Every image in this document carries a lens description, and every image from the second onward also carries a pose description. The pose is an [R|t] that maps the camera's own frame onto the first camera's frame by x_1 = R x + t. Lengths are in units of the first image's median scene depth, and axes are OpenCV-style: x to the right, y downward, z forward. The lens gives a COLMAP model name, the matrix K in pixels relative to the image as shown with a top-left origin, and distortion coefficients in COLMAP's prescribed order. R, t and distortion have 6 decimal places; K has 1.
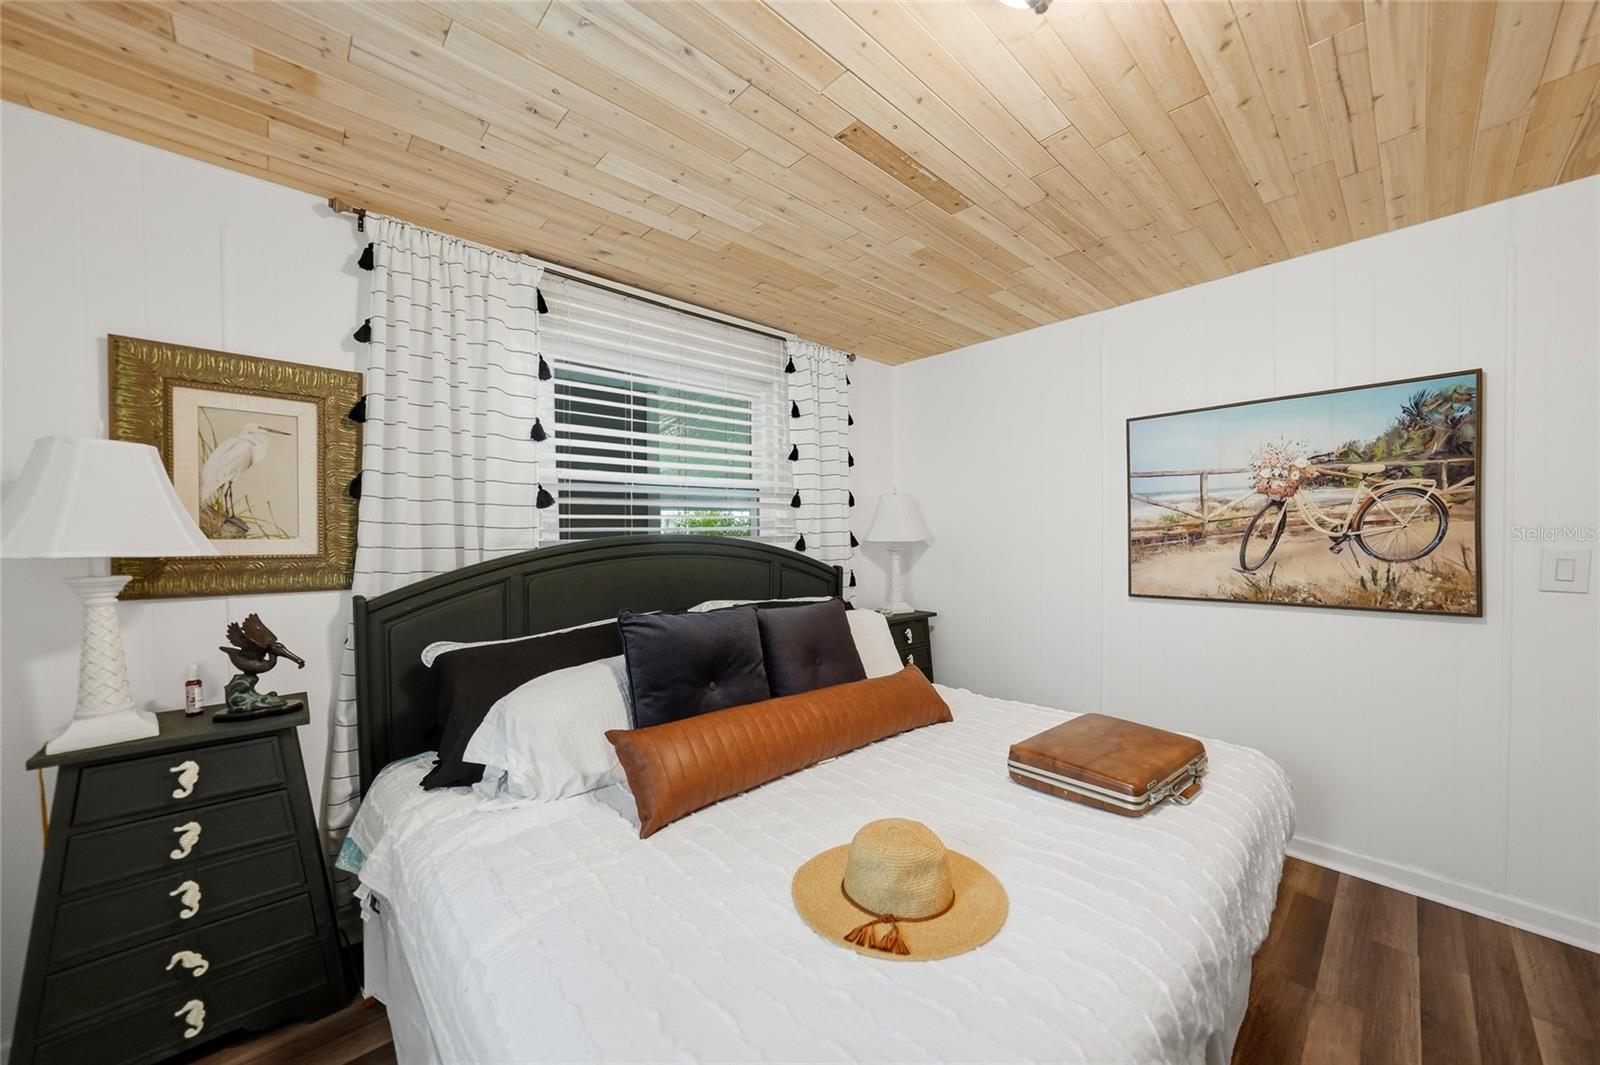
lens RADIAL K [[579.5, 0, 799.3], [0, 579.5, 540.3], [0, 0, 1]] dist [-0.034427, 0.008776]
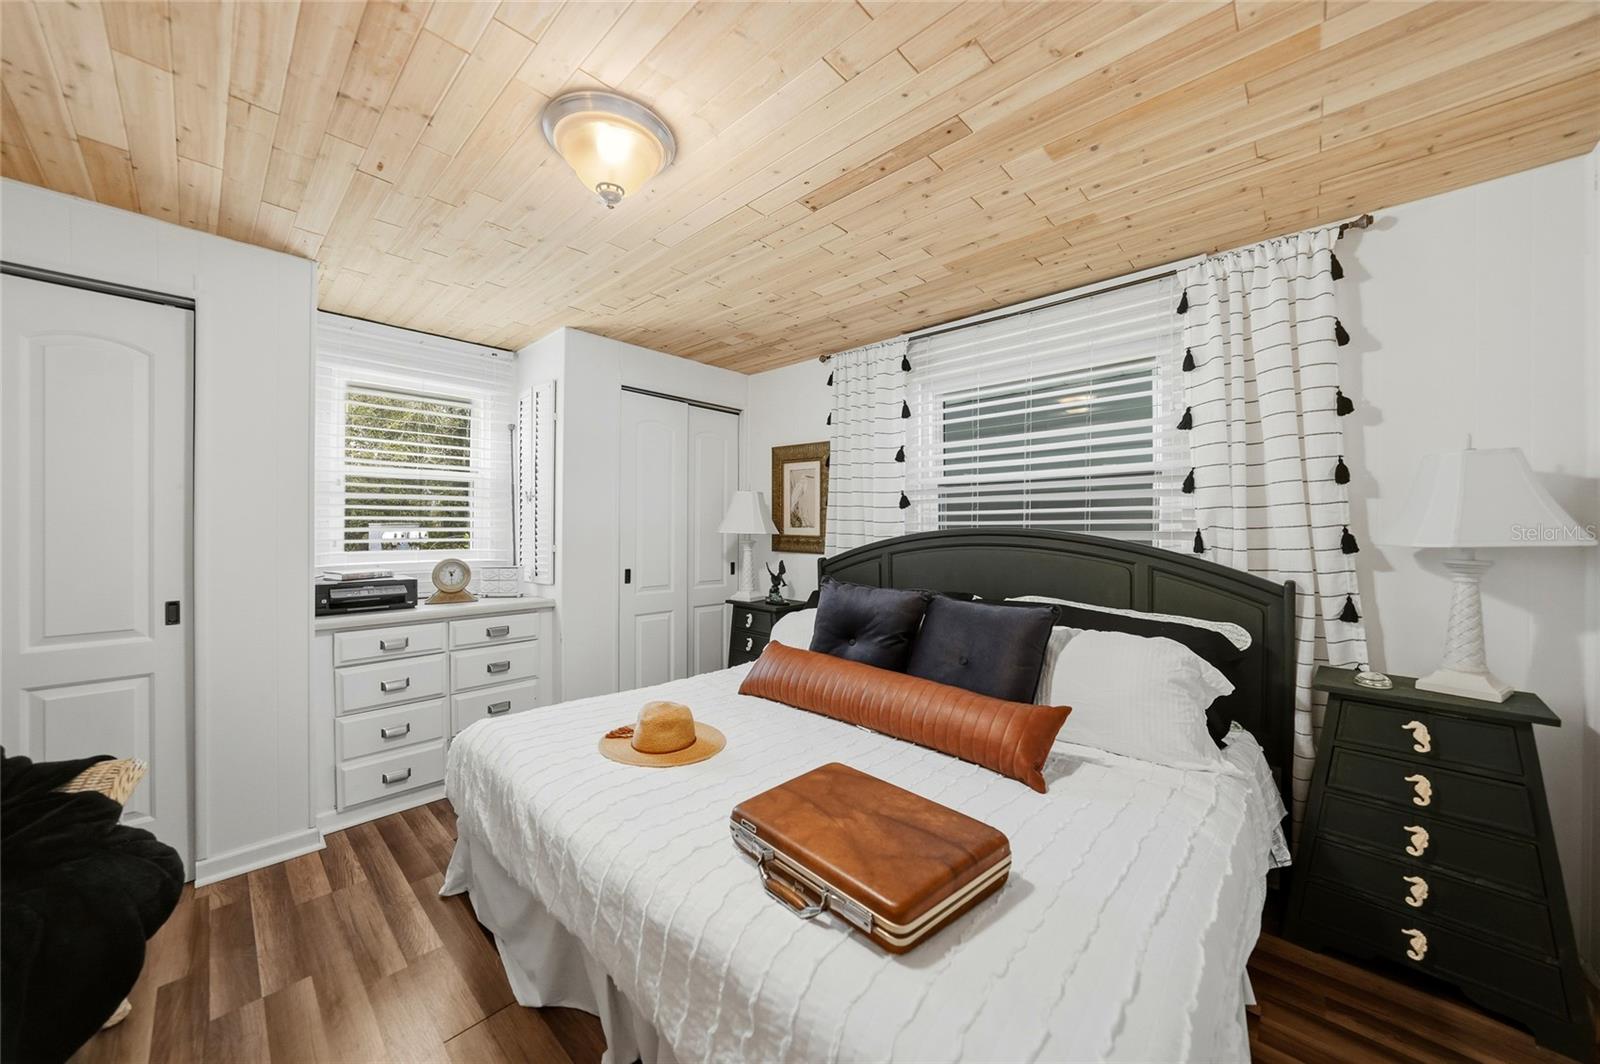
lens RADIAL K [[568.1, 0, 801.2], [0, 568.1, 519.8], [0, 0, 1]] dist [-0.033816, 0.008135]
pose [[0.070813, -0.005895, -0.997472, 1.033960], [-0.017429, 0.999823, -0.007146, -0.014119], [0.997337, 0.017891, 0.070698, 0.716993]]
